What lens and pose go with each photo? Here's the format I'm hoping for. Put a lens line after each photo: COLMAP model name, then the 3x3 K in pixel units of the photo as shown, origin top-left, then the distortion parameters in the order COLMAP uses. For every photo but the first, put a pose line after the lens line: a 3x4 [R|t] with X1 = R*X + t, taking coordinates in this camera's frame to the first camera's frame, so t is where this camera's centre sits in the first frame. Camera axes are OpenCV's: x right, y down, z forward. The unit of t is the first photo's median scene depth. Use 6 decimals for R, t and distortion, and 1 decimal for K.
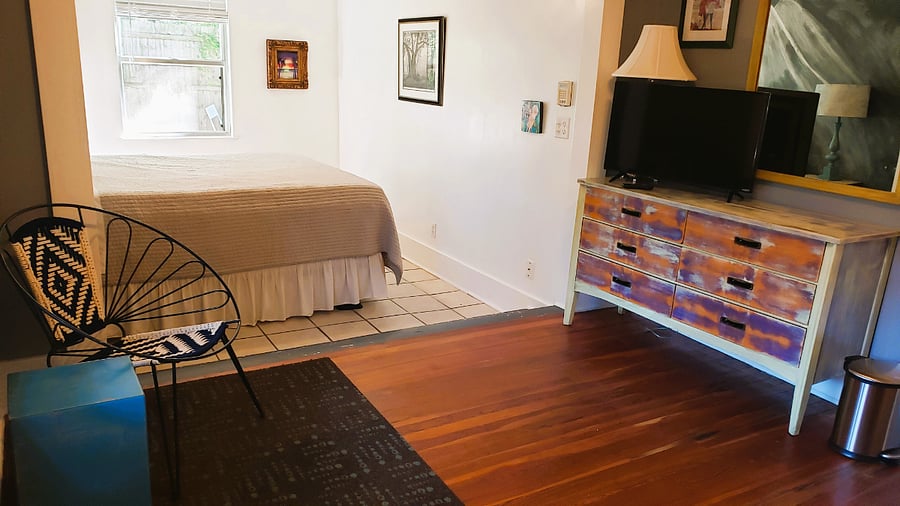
lens RADIAL K [[681.2, 0, 448.0], [0, 681.2, 255.4], [0, 0, 1]] dist [0.009378, -0.003762]
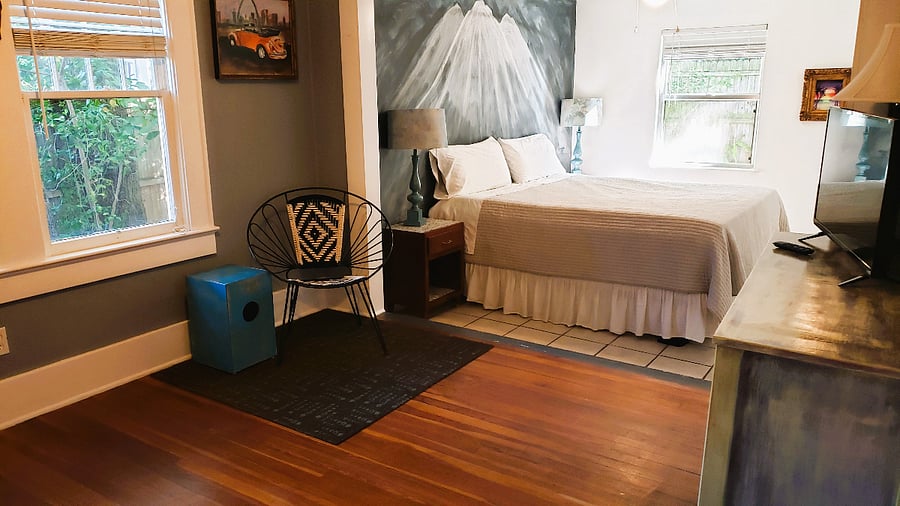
lens RADIAL K [[681.2, 0, 448.2], [0, 681.2, 254.9], [0, 0, 1]] dist [0.009378, -0.003762]
pose [[0.444802, 0.163820, -0.880519, 0.584359], [-0.208344, 0.975085, 0.076167, -0.056335], [0.871059, 0.149571, 0.467851, 0.260970]]
